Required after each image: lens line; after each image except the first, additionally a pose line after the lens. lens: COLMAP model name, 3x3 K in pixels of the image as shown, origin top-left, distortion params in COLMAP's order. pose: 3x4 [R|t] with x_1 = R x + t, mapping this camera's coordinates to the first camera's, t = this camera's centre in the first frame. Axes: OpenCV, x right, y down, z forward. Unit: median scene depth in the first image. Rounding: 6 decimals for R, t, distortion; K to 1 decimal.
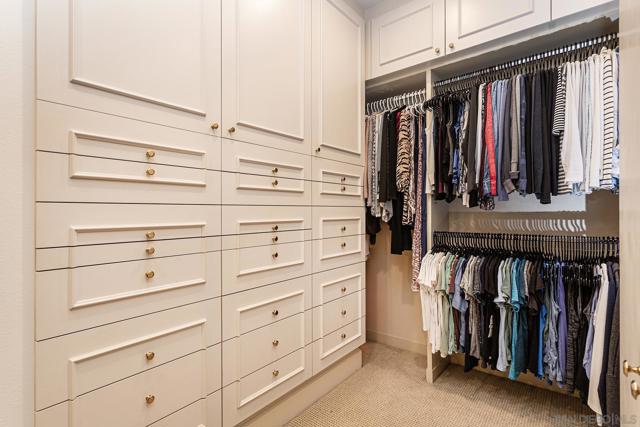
lens RADIAL K [[307.3, 0, 320.0], [0, 307.3, 213.5], [0, 0, 1]] dist [-0.000382, 0.000057]
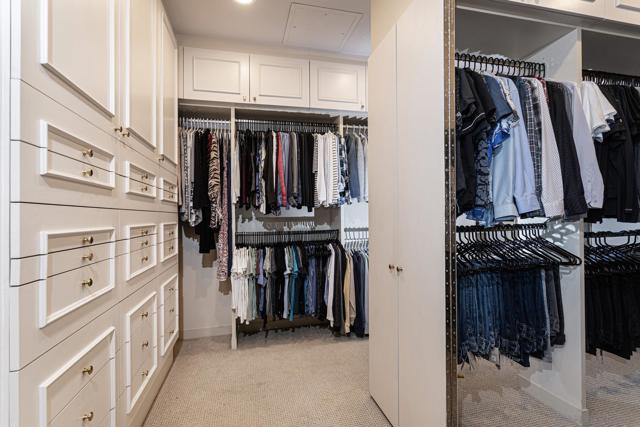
lens RADIAL K [[307.9, 0, 316.0], [0, 307.9, 218.0], [0, 0, 1]] dist [0.001407, 0.000418]
pose [[0.600486, -0.004095, 0.799625, -0.556089], [0.011487, 0.999928, -0.003506, 0.008274], [-0.799553, 0.011290, 0.600489, -0.069570]]
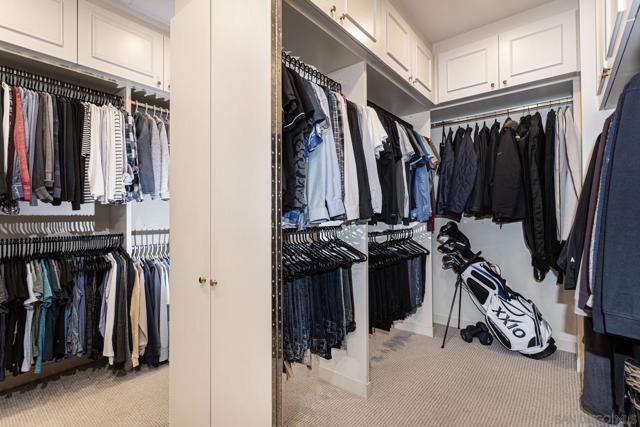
lens RADIAL K [[307.9, 0, 316.0], [0, 307.9, 218.0], [0, 0, 1]] dist [0.001407, 0.000418]
pose [[0.002401, 0.001453, 0.999996, -0.433162], [0.003274, 0.999994, -0.001461, 0.004376], [-0.999992, 0.003277, 0.002397, 0.026022]]
